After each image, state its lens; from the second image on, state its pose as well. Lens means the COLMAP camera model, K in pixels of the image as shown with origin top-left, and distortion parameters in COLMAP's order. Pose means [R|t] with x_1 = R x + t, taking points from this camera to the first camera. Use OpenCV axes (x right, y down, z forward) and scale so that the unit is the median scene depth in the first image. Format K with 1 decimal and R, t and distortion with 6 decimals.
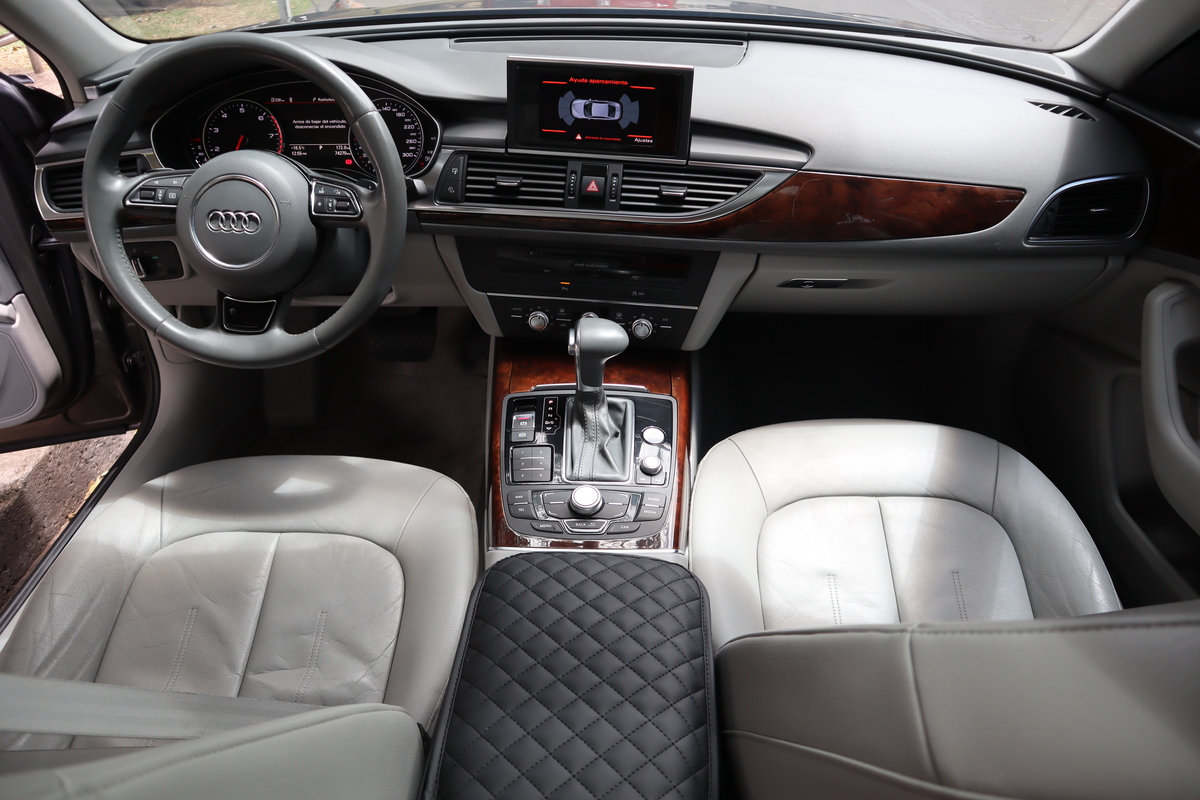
lens RADIAL K [[850.1, 0, 600.0], [0, 850.1, 400.0], [0, 0, 1]] dist [-0.120552, 0.094934]
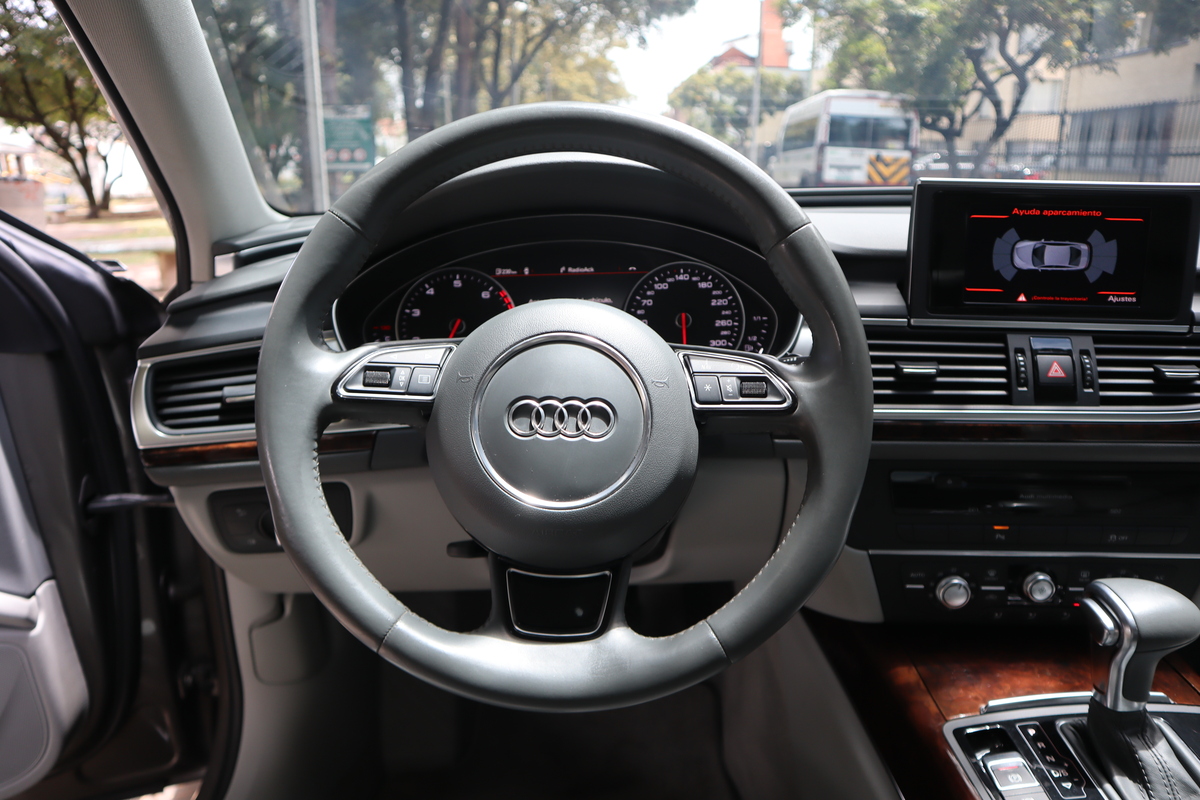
lens RADIAL K [[850.1, 0, 600.0], [0, 850.1, 400.0], [0, 0, 1]] dist [-0.120552, 0.094934]
pose [[0.998684, -0.036436, 0.036085, -0.374211], [0.046107, 0.946013, -0.320833, -0.047342], [-0.022447, 0.322075, 0.946448, 0.425184]]
